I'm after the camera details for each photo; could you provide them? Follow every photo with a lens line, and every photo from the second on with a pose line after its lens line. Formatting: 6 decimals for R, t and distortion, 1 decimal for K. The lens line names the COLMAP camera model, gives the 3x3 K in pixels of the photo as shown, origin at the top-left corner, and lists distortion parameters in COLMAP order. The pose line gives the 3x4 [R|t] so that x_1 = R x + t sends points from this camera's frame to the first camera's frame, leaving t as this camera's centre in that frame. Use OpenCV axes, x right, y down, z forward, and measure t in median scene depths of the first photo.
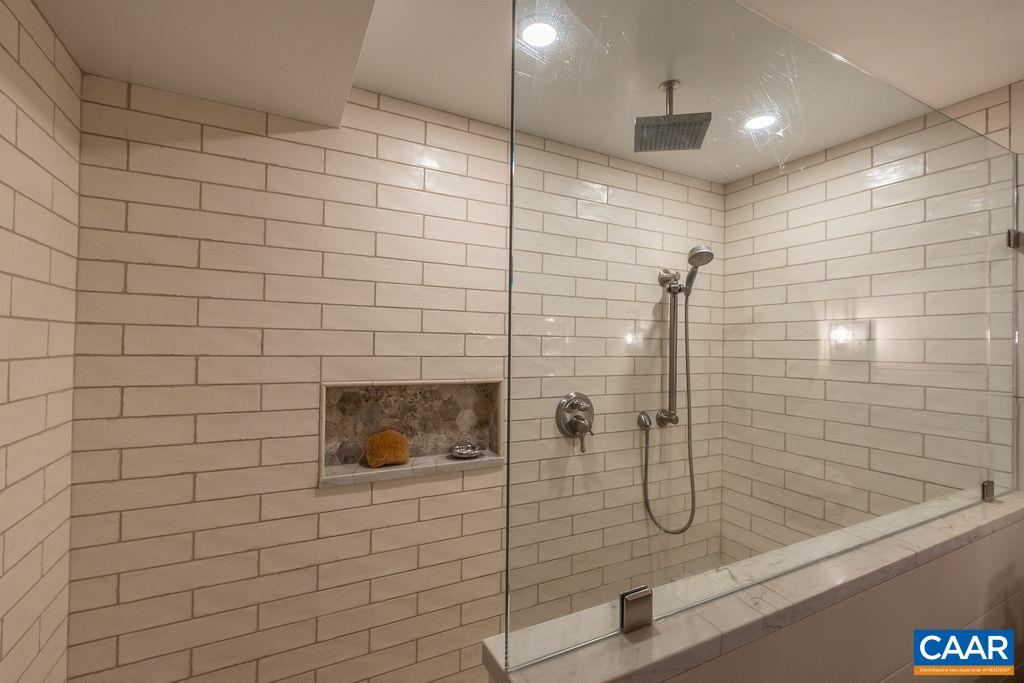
lens RADIAL K [[465.2, 0, 518.5], [0, 465.2, 341.3], [0, 0, 1]] dist [-0.005227, 0.001410]
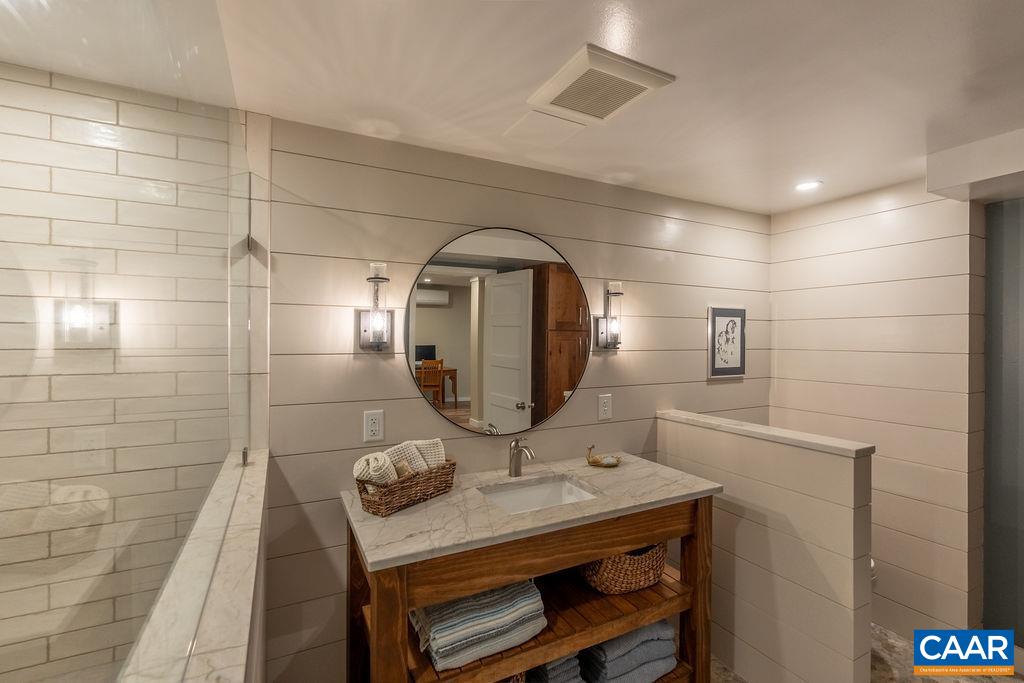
lens RADIAL K [[465.2, 0, 515.1], [0, 465.2, 339.8], [0, 0, 1]] dist [-0.005227, 0.001410]
pose [[-0.000099, -0.014362, 0.999897, -0.101654], [-0.014403, 0.999793, 0.014359, 0.002718], [-0.999896, -0.014400, -0.000306, 0.233073]]
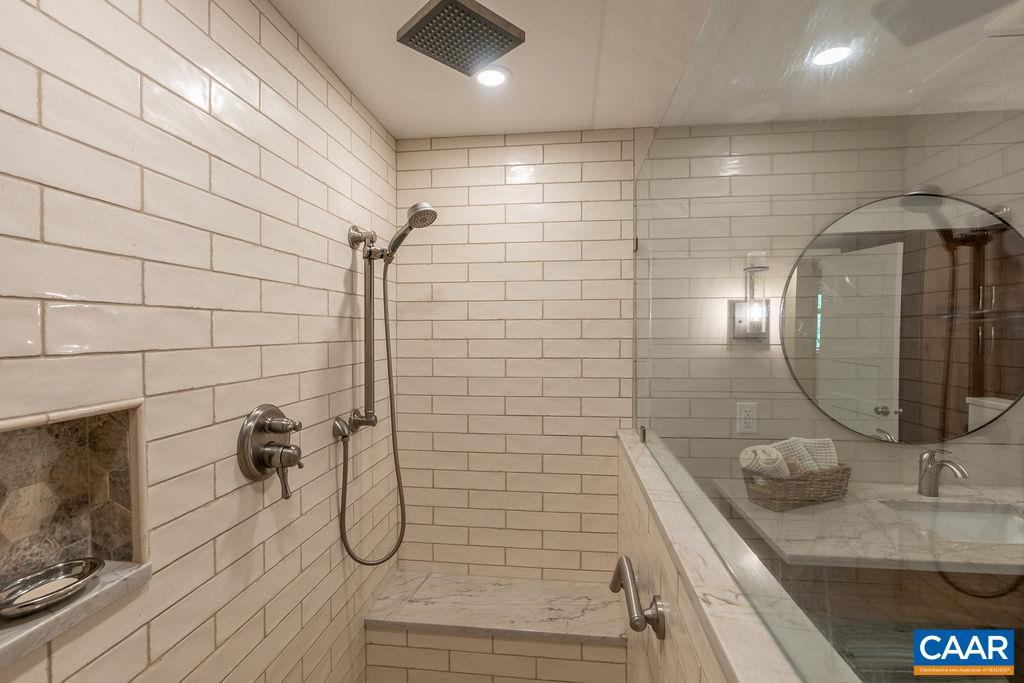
lens RADIAL K [[465.2, 0, 511.9], [0, 465.2, 340.3], [0, 0, 1]] dist [-0.005227, 0.001410]
pose [[0.558245, -0.031251, 0.829088, -0.196797], [0.001612, 0.999329, 0.036582, 0.005233], [-0.829675, -0.019085, 0.557921, 0.402992]]
